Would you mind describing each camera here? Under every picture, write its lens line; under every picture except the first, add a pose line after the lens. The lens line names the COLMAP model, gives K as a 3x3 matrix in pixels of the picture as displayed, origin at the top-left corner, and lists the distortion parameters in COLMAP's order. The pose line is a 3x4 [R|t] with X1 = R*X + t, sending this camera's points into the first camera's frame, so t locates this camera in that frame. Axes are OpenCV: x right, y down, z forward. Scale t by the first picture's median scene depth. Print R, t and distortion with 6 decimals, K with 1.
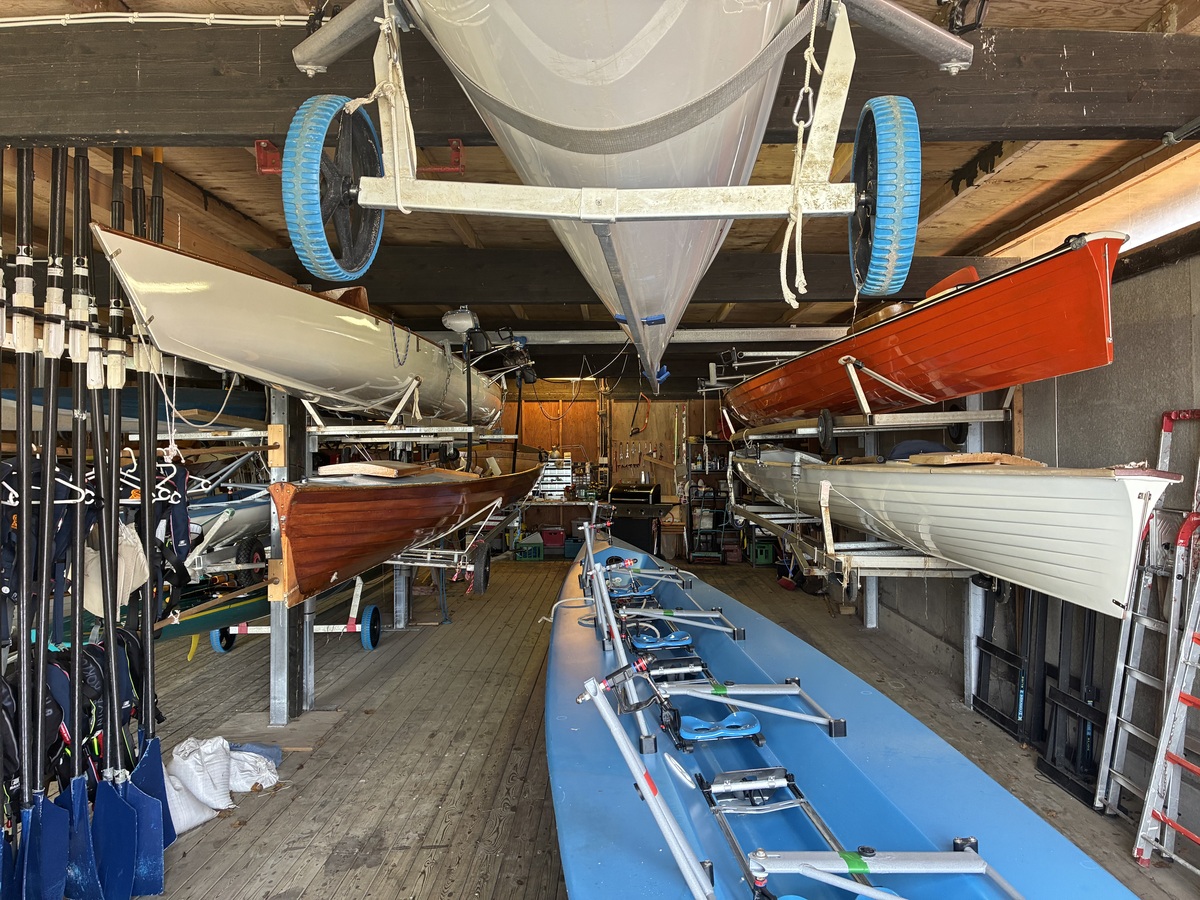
lens RADIAL K [[917.0, 0, 594.2], [0, 917.0, 447.8], [0, 0, 1]] dist [0.035132, -0.013317]
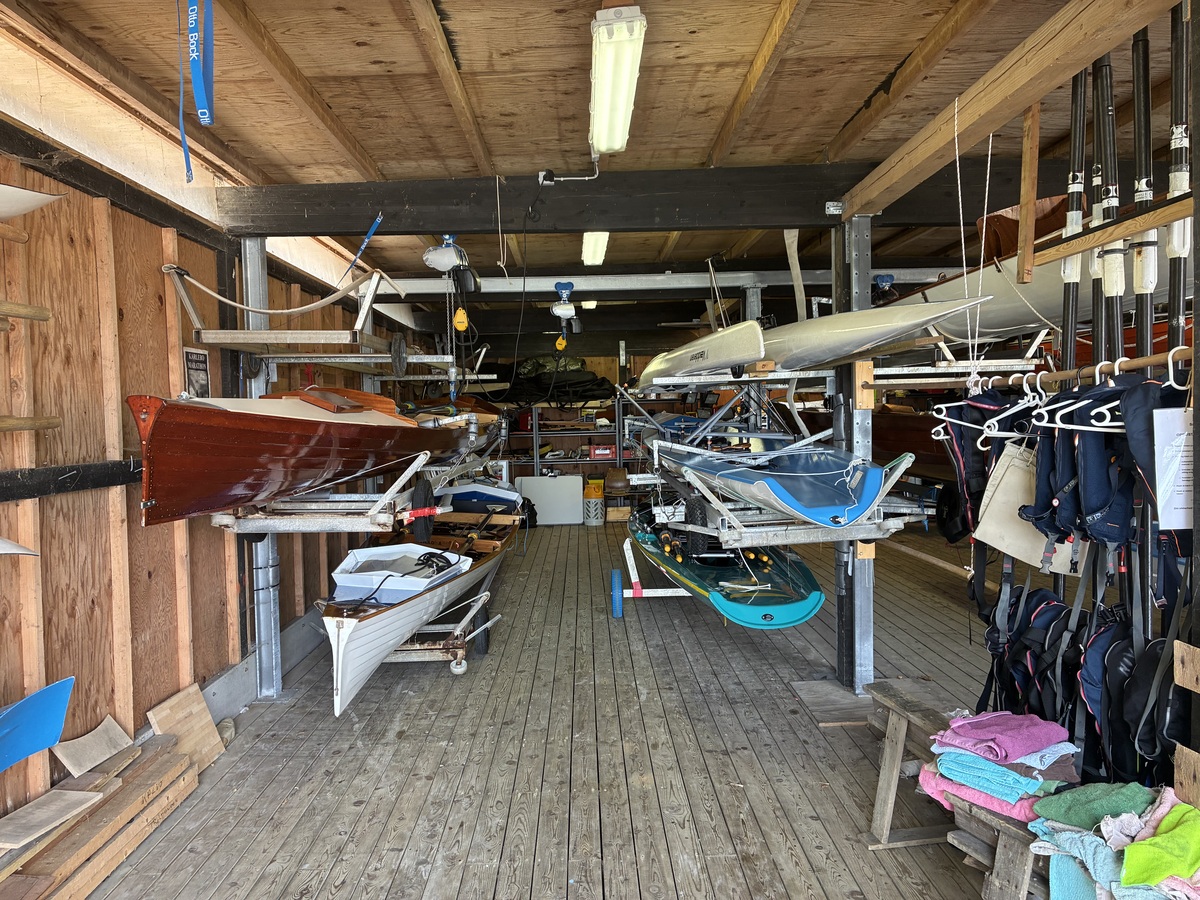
lens RADIAL K [[917.0, 0, 603.0], [0, 917.0, 448.2], [0, 0, 1]] dist [0.035132, -0.013317]
pose [[0.998986, -0.014153, 0.042735, -0.668243], [0.012395, 0.999077, 0.041123, 0.019615], [-0.043277, -0.040552, 0.998240, 0.124839]]
